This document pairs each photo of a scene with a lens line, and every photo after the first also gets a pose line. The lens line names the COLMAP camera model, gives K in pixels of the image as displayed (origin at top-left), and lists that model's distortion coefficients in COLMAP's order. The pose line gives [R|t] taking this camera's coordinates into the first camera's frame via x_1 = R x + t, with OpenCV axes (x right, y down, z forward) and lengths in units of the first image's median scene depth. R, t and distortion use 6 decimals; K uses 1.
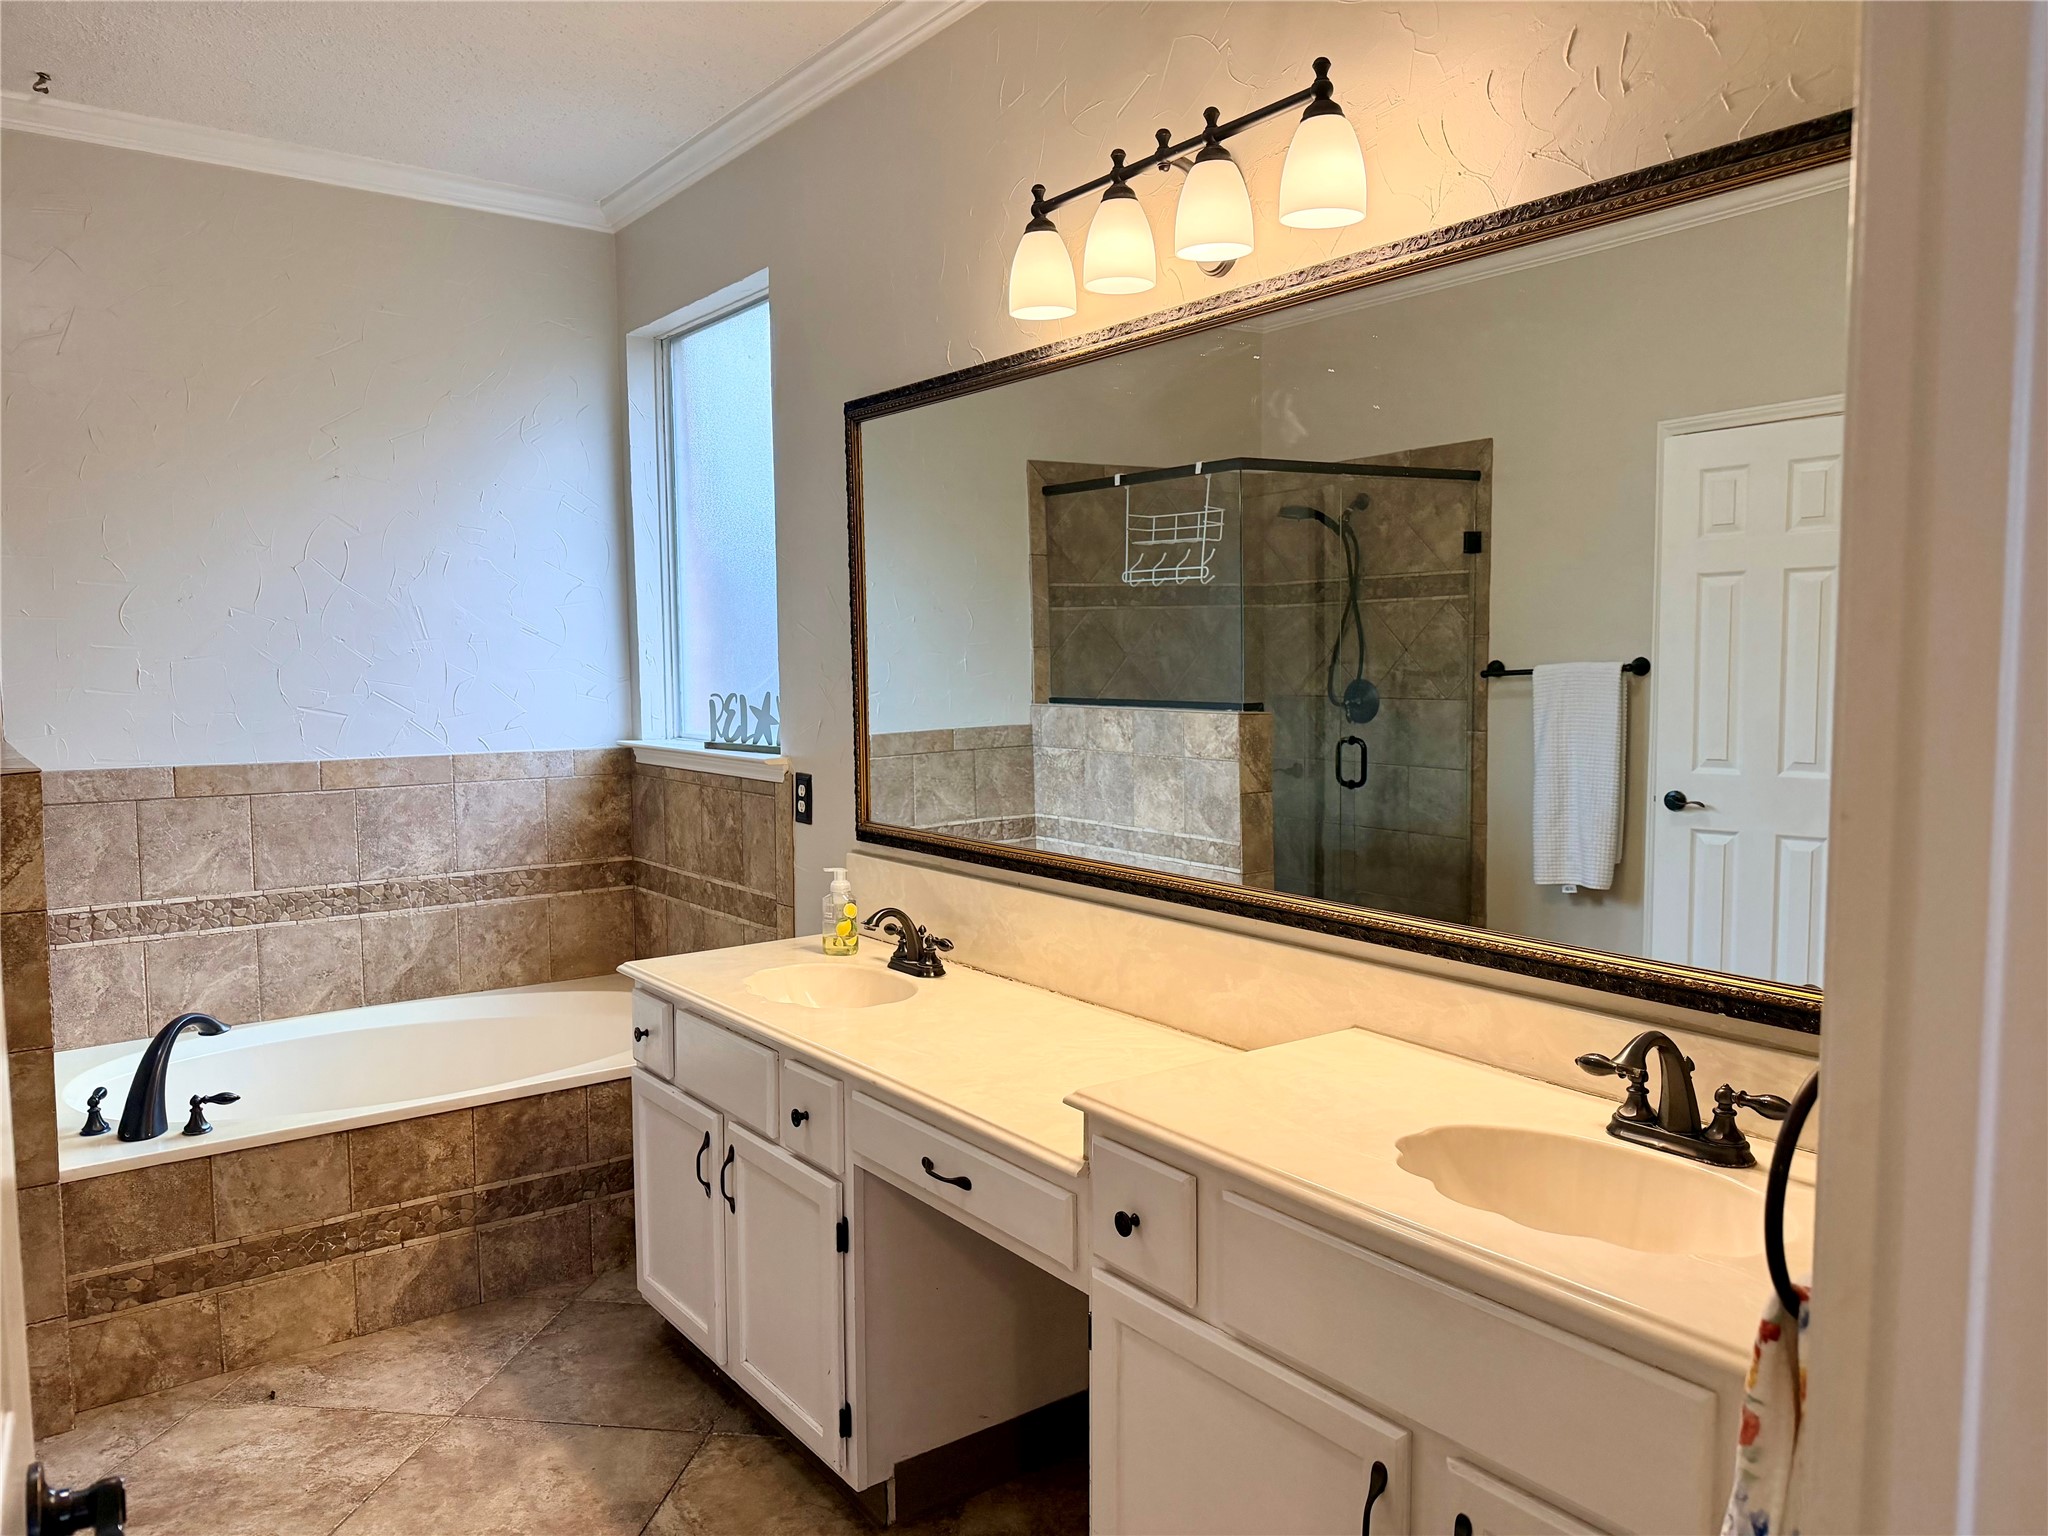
lens RADIAL K [[1482.5, 0, 1024.0], [0, 1482.5, 768.0], [0, 0, 1]] dist [0.186493, -0.149351]
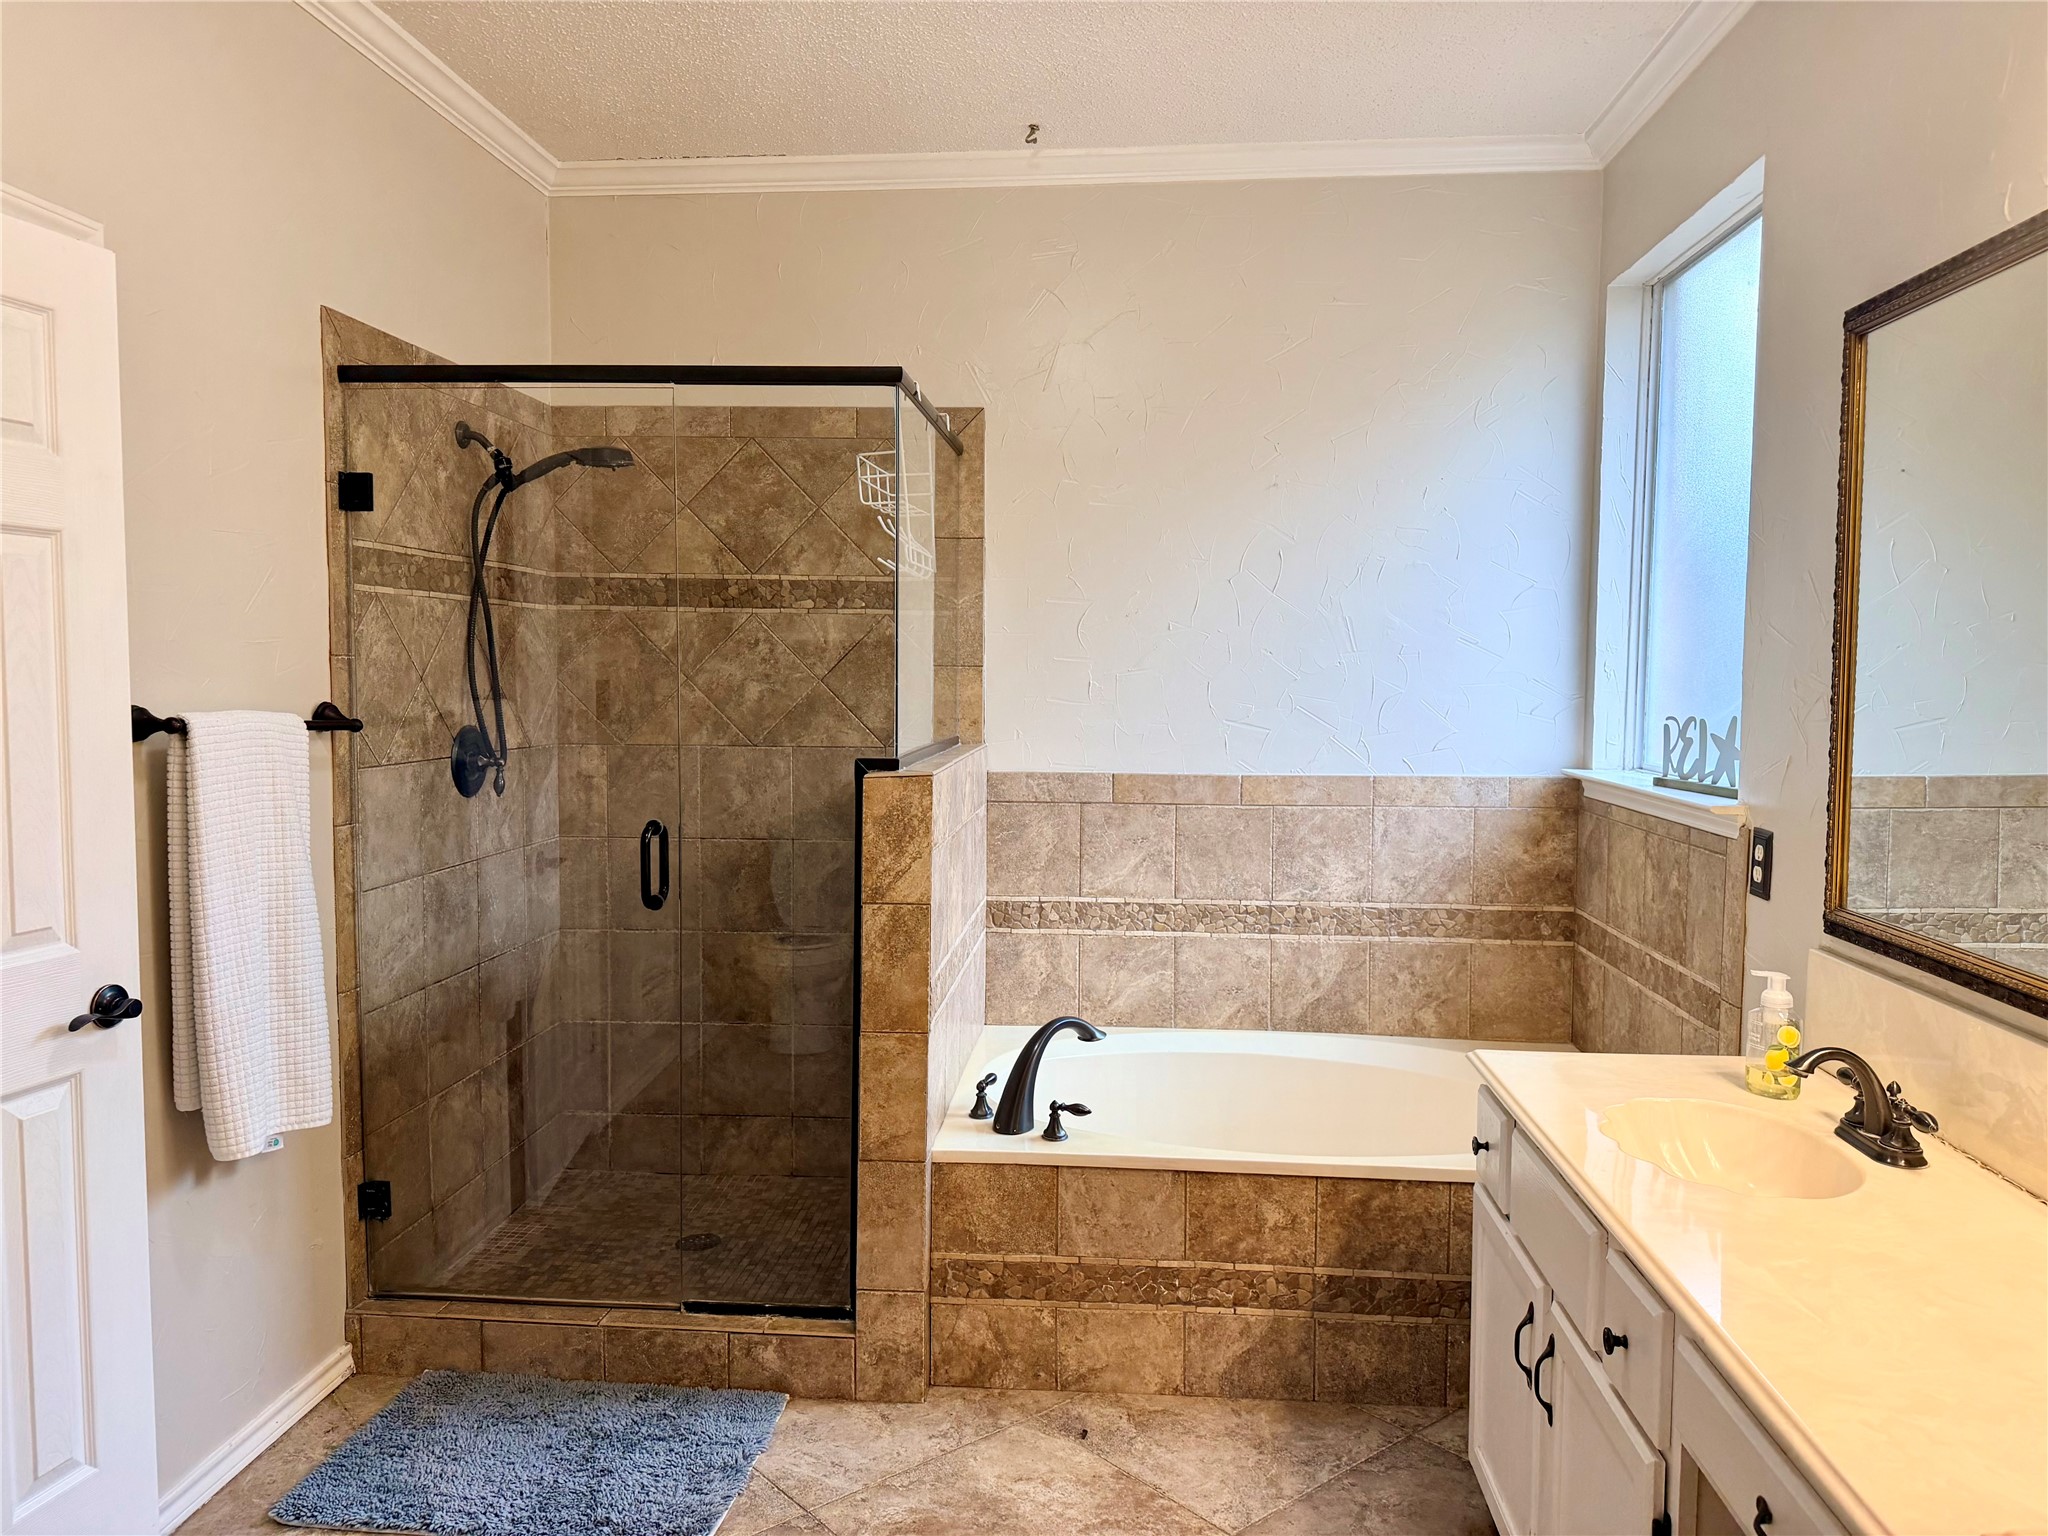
lens RADIAL K [[1447.9, 0, 1024.0], [0, 1447.9, 768.0], [0, 0, 1]] dist [0.186492, -0.392088]
pose [[0.756275, 0.055074, -0.651932, 0.052521], [-0.060790, 0.998055, 0.013794, -0.015455], [0.651424, 0.029199, 0.758152, 0.227948]]
